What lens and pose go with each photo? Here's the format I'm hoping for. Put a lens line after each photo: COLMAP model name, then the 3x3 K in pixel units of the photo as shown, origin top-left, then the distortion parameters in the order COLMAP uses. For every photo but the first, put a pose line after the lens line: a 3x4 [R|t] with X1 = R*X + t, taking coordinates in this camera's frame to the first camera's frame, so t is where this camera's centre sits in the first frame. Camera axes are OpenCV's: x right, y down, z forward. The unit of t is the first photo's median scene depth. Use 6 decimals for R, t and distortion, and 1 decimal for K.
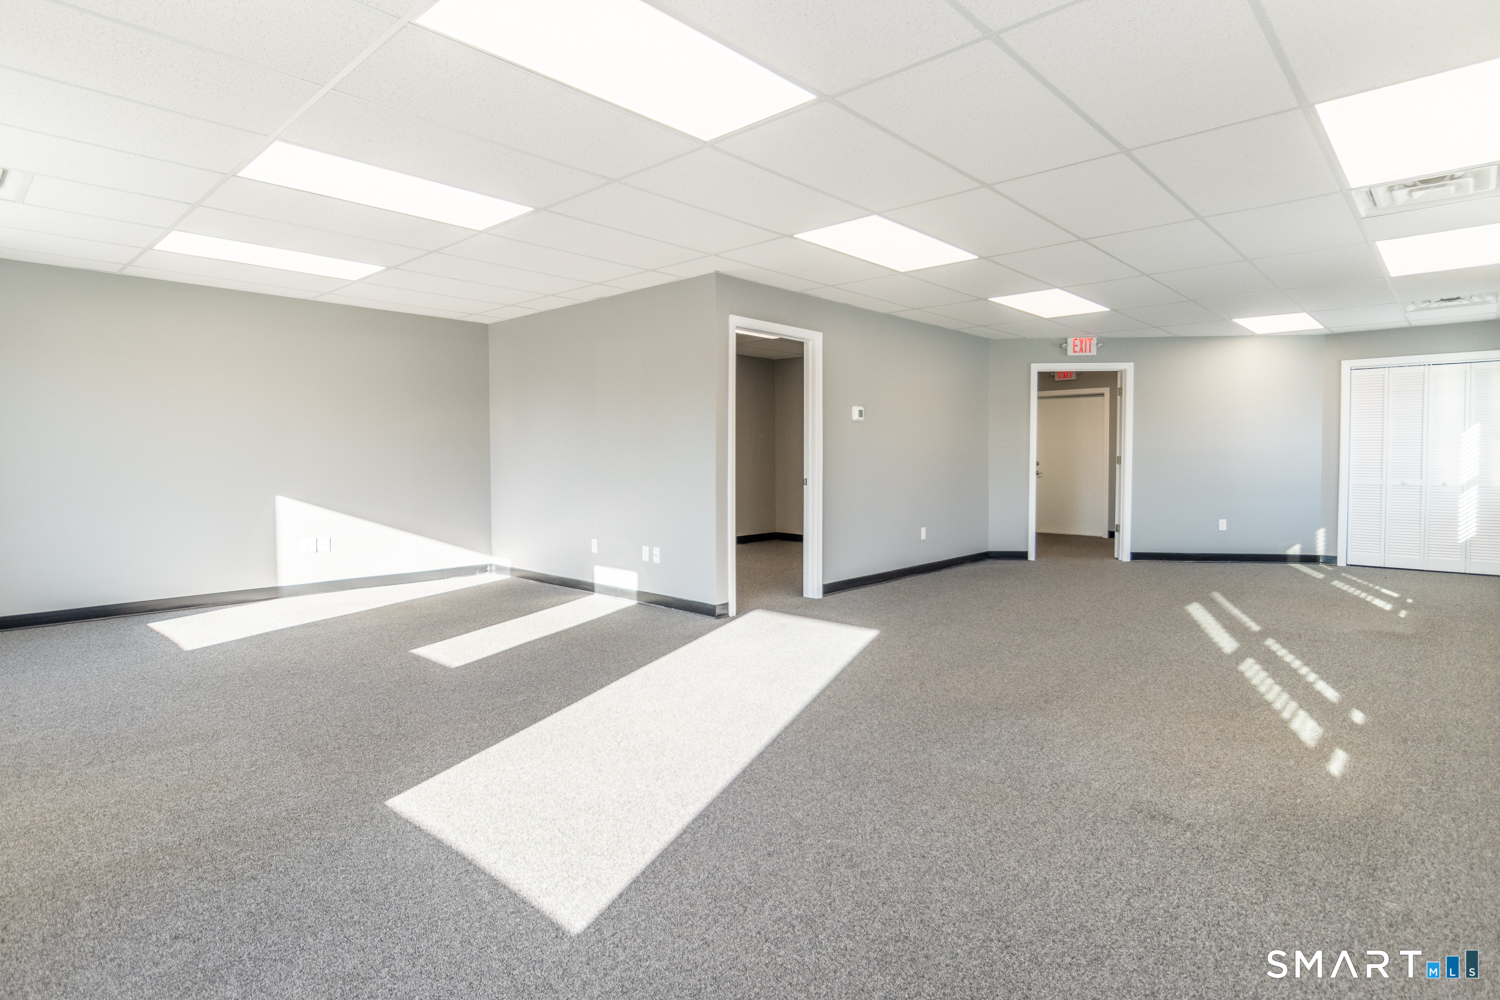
lens RADIAL K [[777.2, 0, 752.0], [0, 777.2, 478.6], [0, 0, 1]] dist [0.002303, 0.000078]
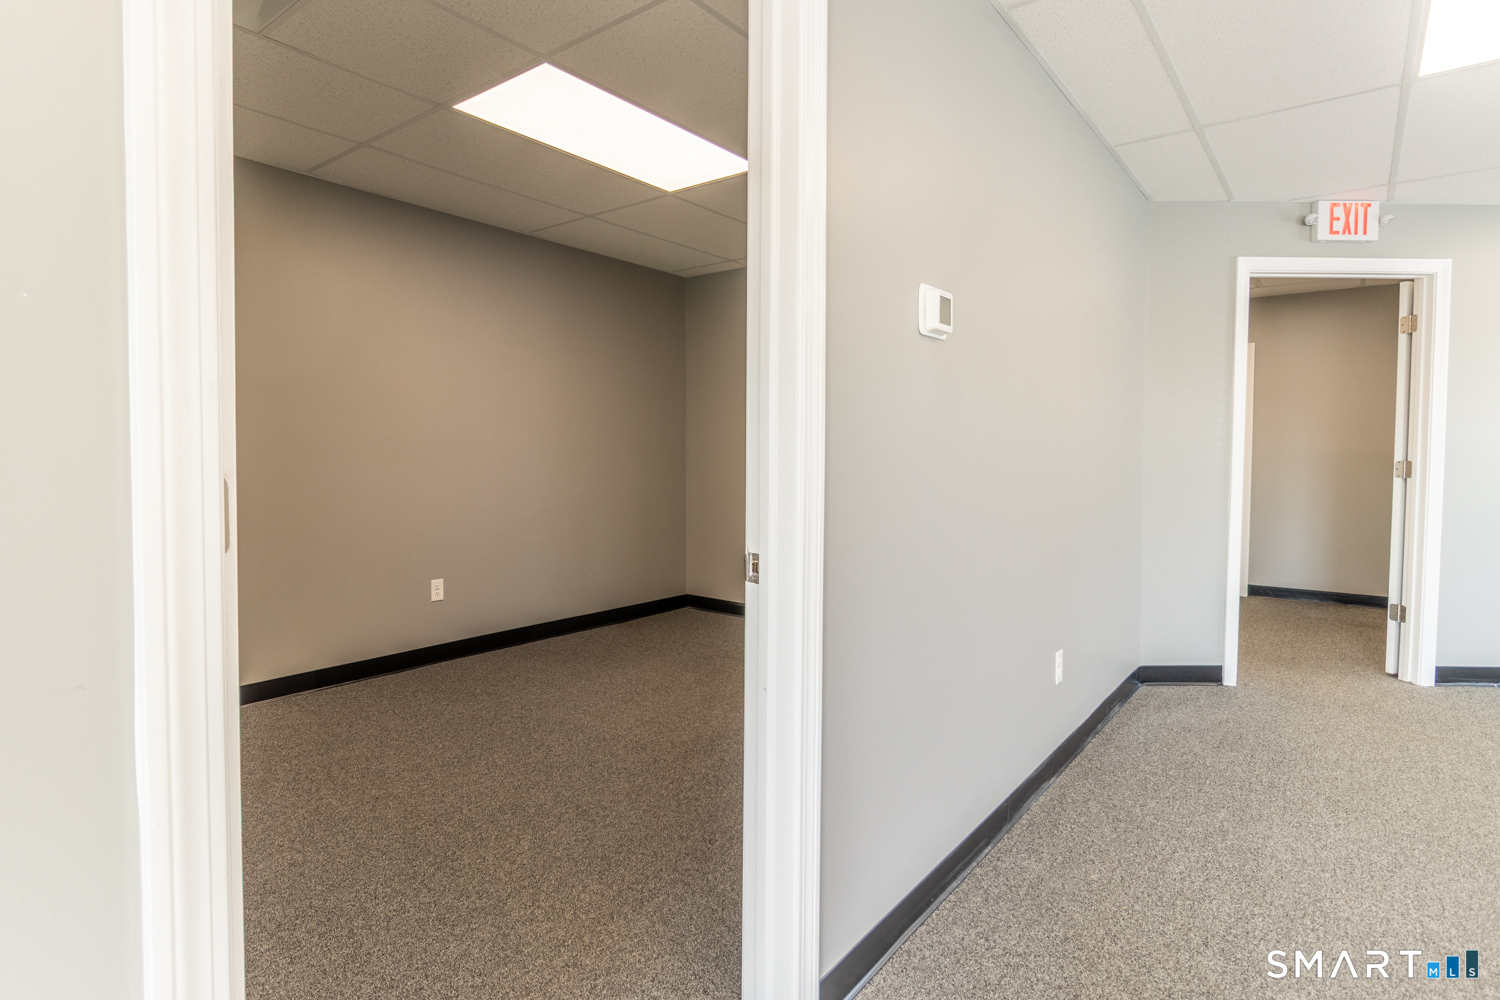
lens RADIAL K [[777.2, 0, 752.0], [0, 777.2, 478.6], [0, 0, 1]] dist [0.002303, 0.000078]
pose [[0.996034, 0.002787, 0.088925, 0.035794], [-0.002869, 0.999996, 0.000796, -0.018006], [-0.088922, -0.001048, 0.996038, 0.575653]]
